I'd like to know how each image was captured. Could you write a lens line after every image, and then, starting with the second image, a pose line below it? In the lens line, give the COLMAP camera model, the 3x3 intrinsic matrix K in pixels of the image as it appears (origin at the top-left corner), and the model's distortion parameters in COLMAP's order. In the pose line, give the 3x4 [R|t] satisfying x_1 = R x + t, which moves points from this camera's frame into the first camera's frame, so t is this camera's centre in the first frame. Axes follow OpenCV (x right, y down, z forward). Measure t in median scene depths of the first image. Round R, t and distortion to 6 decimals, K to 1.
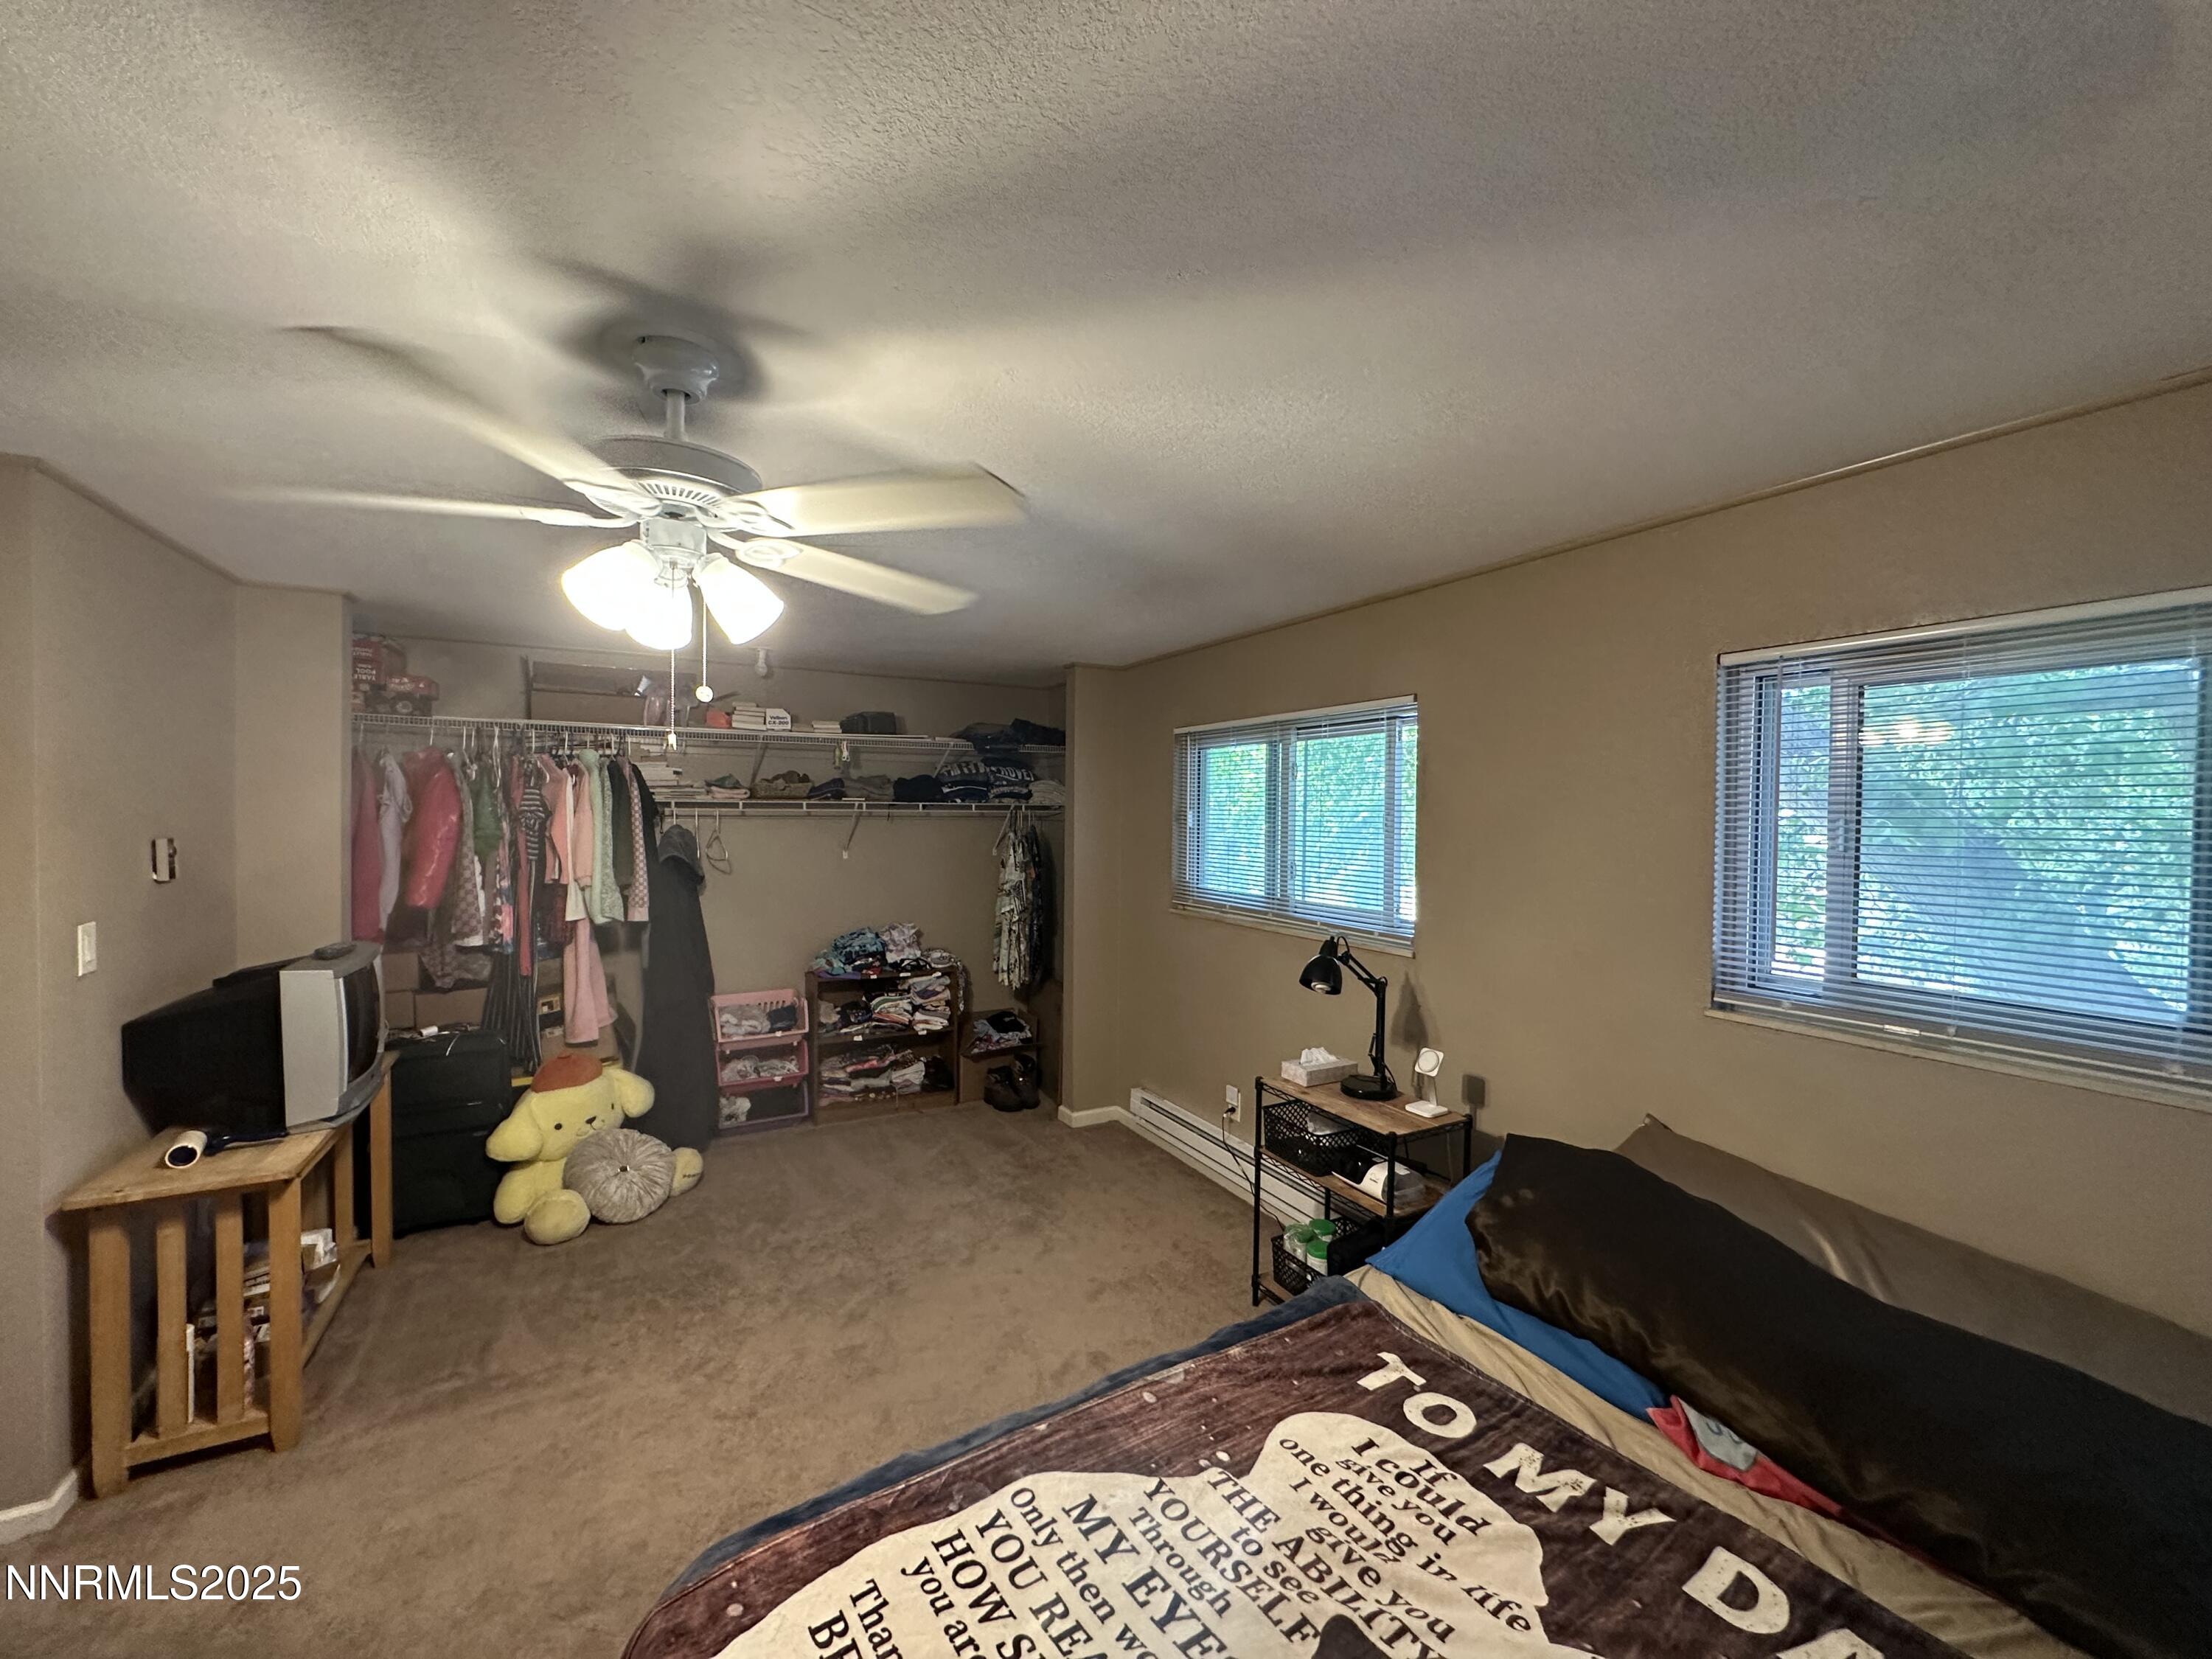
lens RADIAL K [[882.7, 0, 1104.3], [0, 882.7, 830.2], [0, 0, 1]] dist [-0.003803, 0.000847]
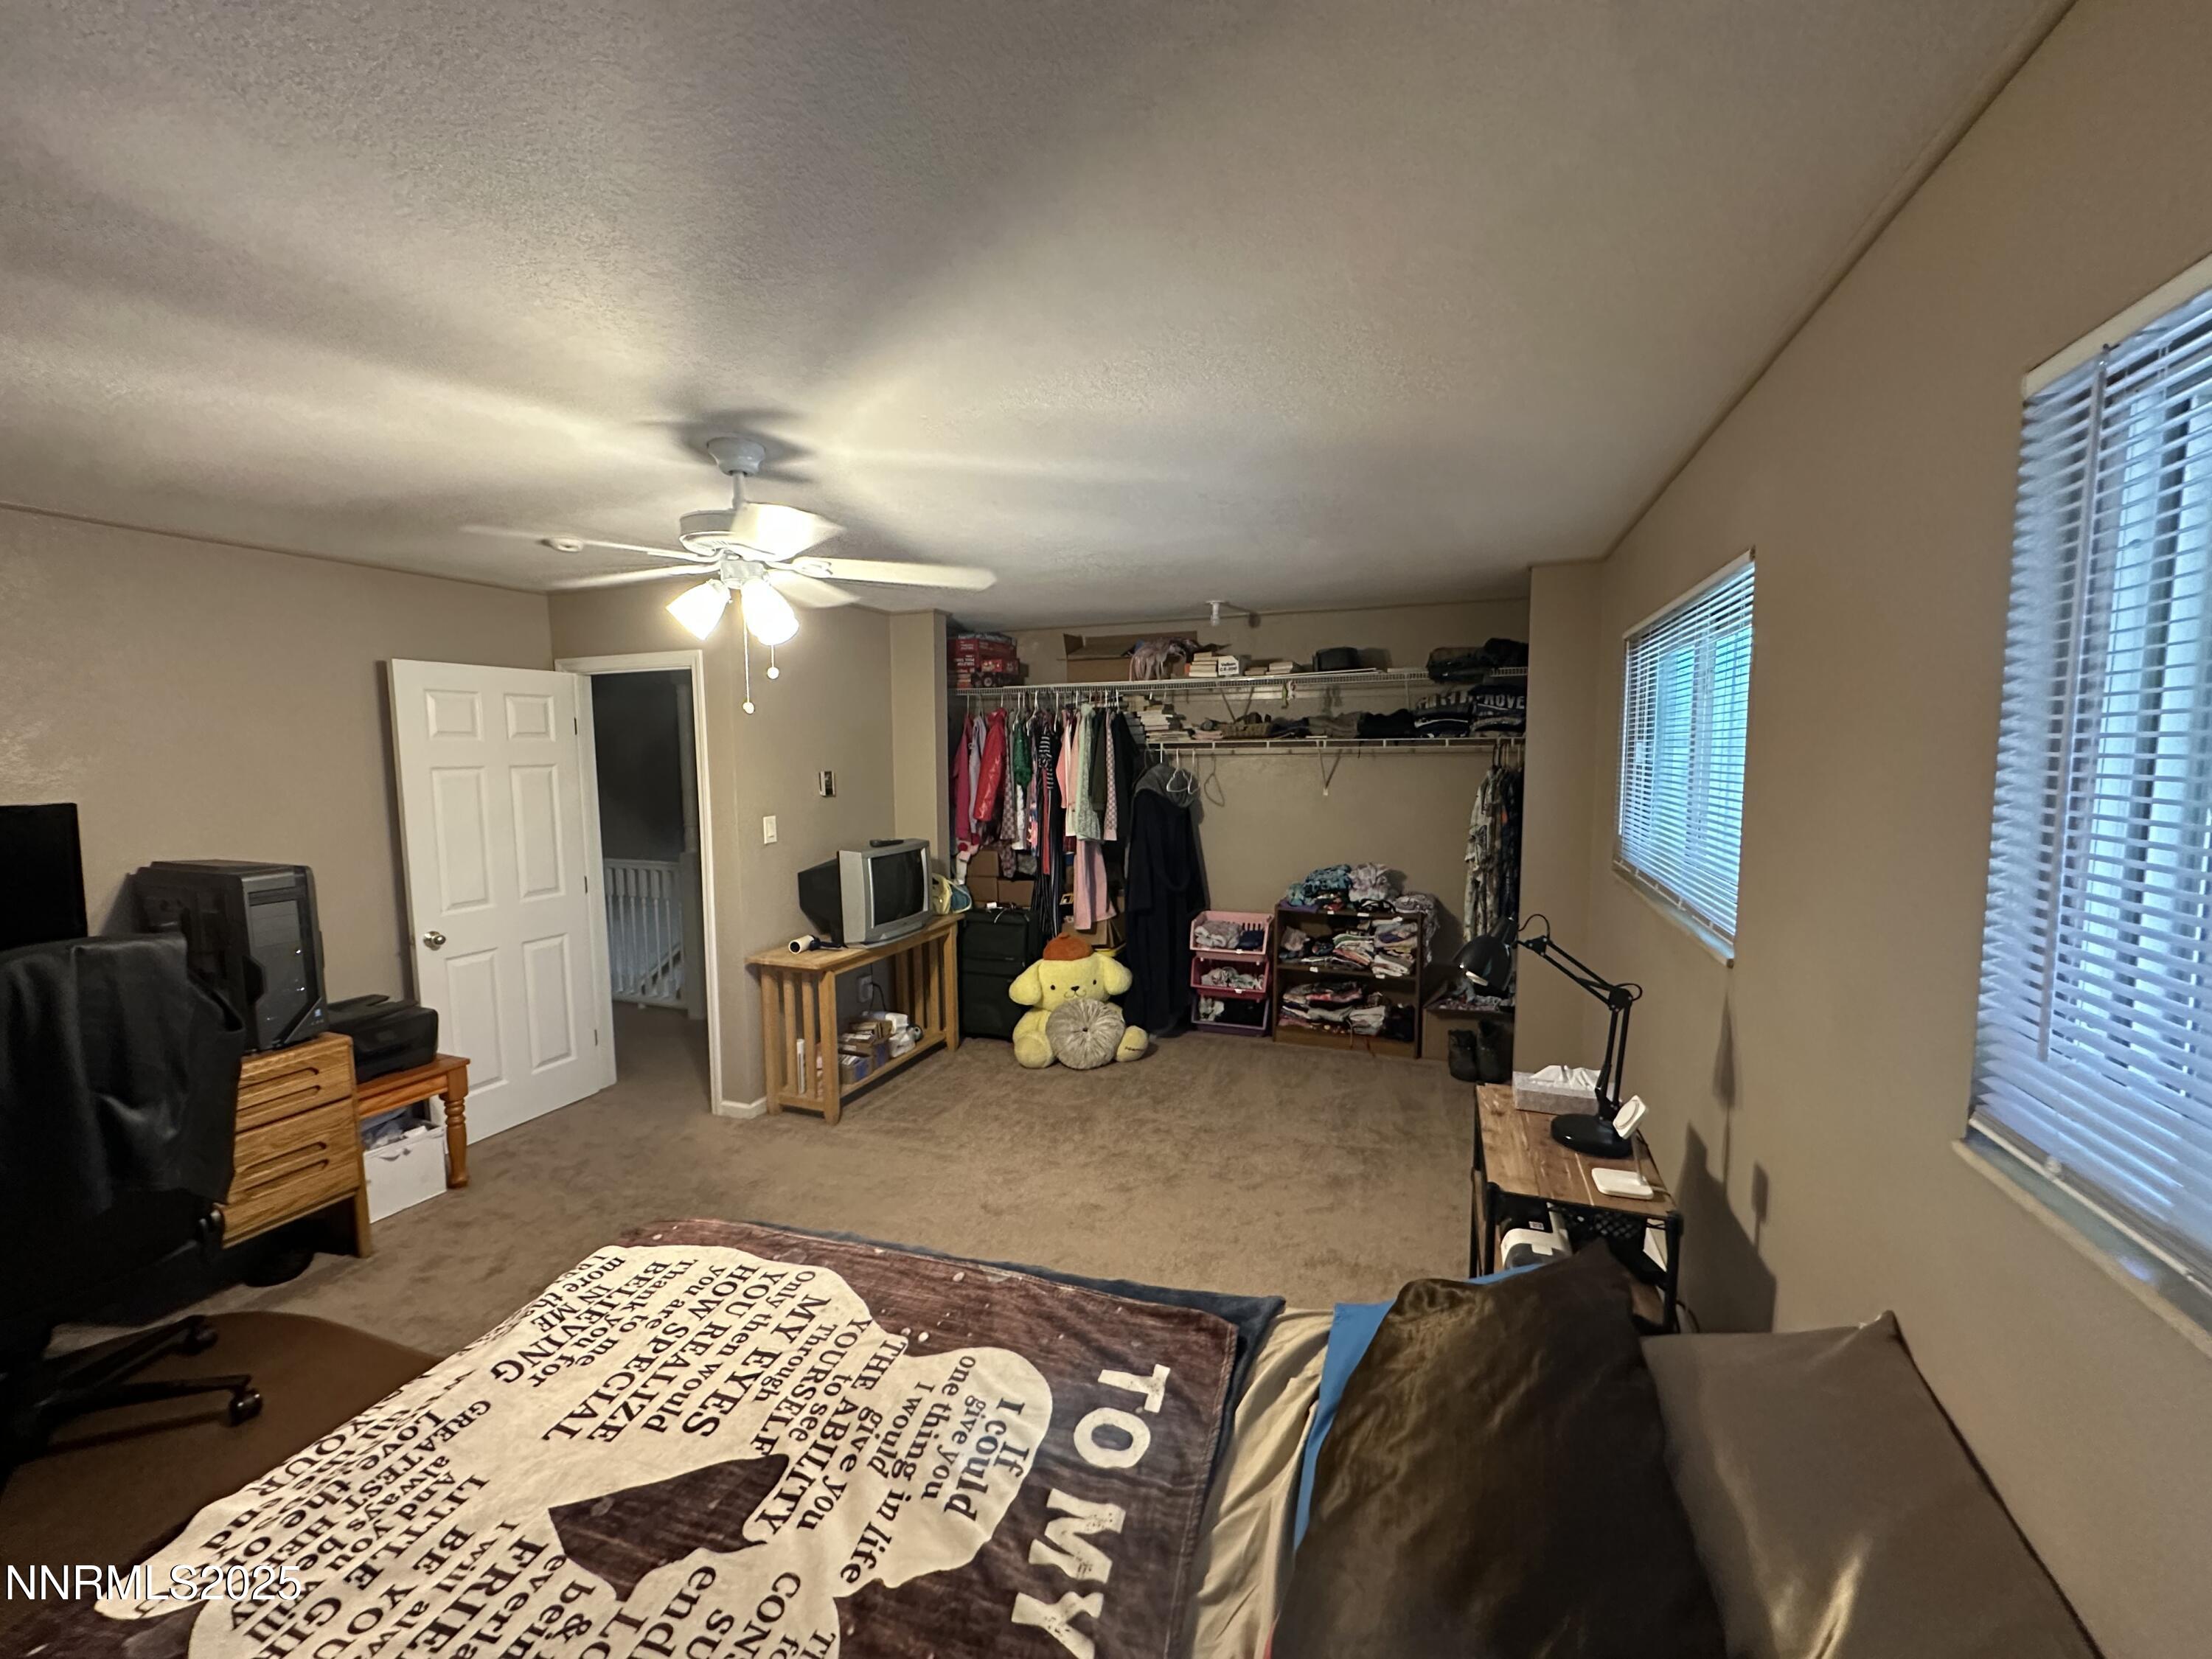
lens RADIAL K [[882.7, 0, 1104.3], [0, 882.7, 830.2], [0, 0, 1]] dist [-0.003803, 0.000847]
pose [[0.640810, 0.055172, -0.765714, 0.460818], [-0.001512, 0.997503, 0.070608, 0.000785], [0.767698, -0.044088, 0.639293, 0.211017]]
